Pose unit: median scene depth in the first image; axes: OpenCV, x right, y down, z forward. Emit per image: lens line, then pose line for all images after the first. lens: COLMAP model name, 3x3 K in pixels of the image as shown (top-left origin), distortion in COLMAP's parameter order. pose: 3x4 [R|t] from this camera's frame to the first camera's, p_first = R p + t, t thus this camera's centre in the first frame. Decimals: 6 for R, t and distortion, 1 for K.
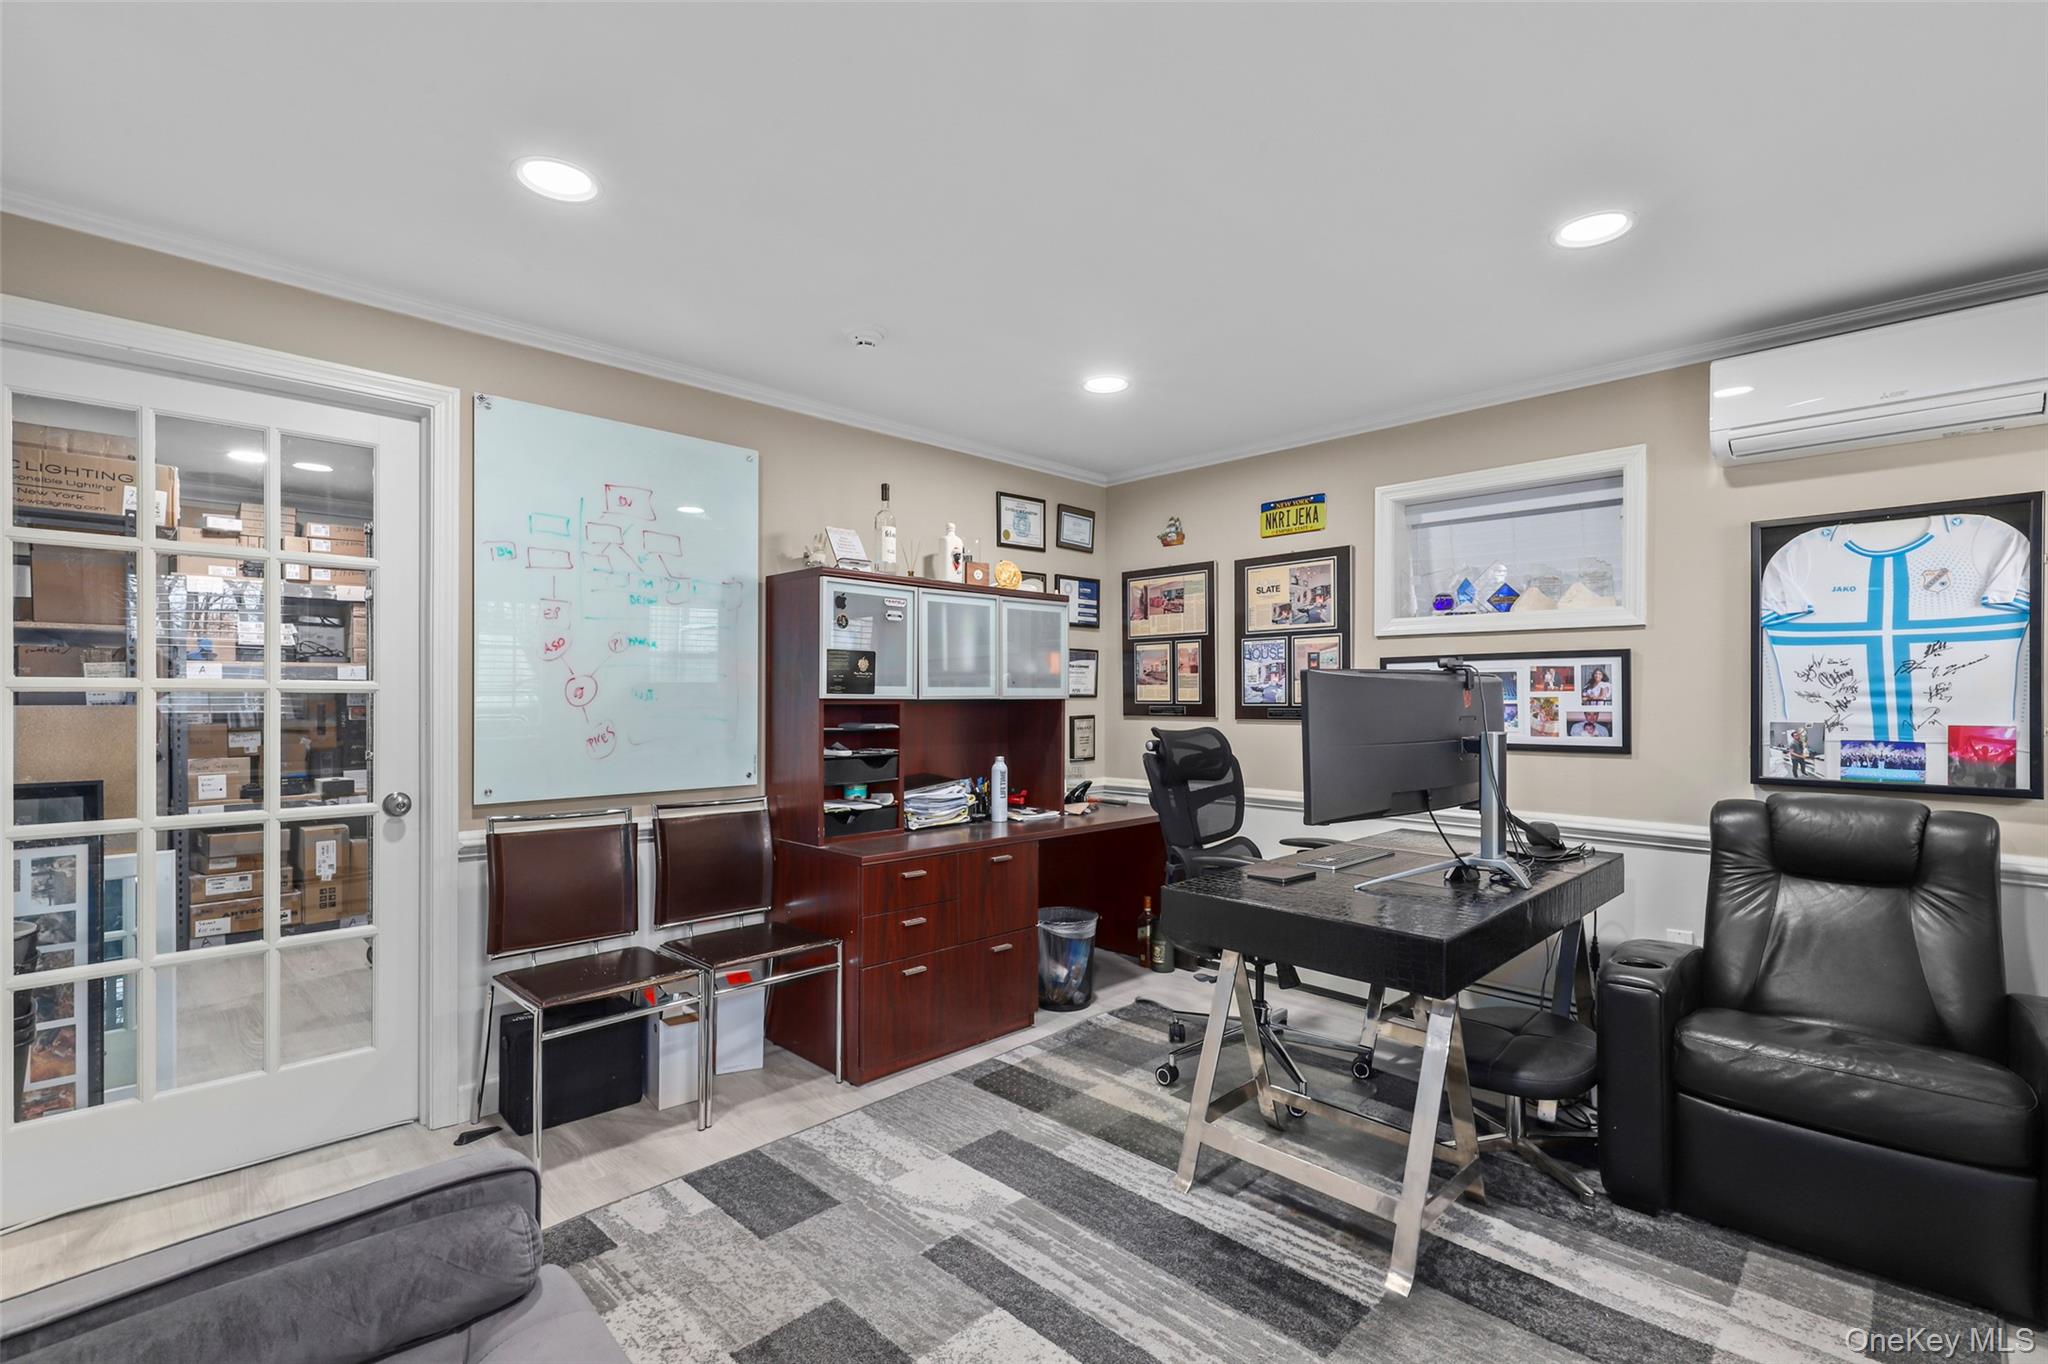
lens RADIAL K [[928.3, 0, 1022.3], [0, 928.3, 696.0], [0, 0, 1]] dist [0.014530, -0.000072]
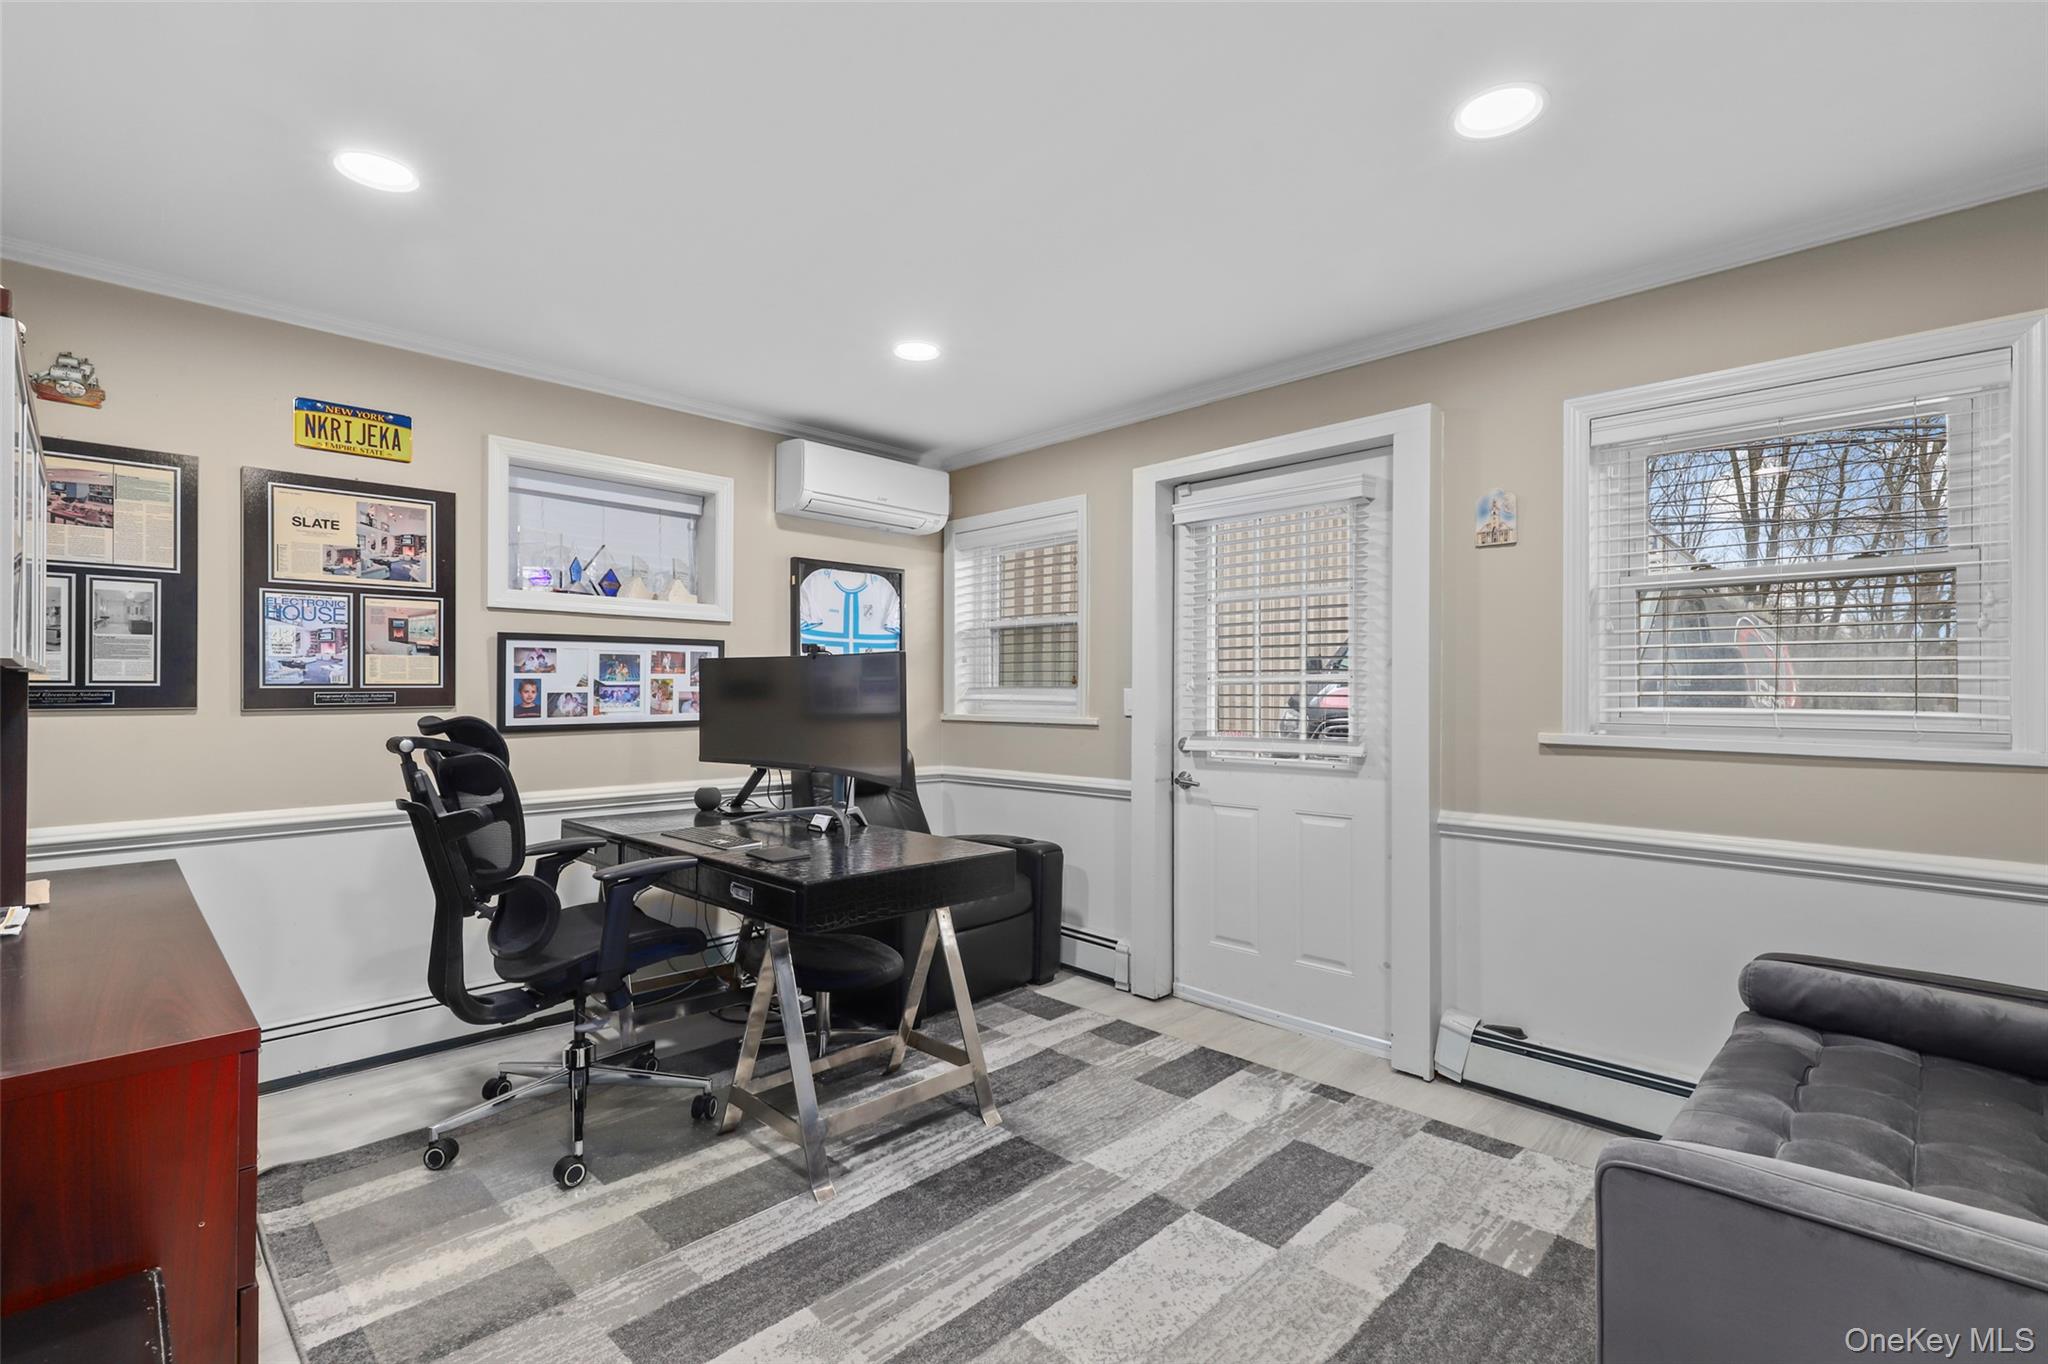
lens RADIAL K [[928.3, 0, 1022.0], [0, 928.3, 679.8], [0, 0, 1]] dist [0.014530, -0.000072]
pose [[-0.001072, 0.010810, 0.999941, -0.484090], [-0.001171, 0.999941, -0.010811, 0.012255], [-0.999999, -0.001182, -0.001060, 0.506834]]
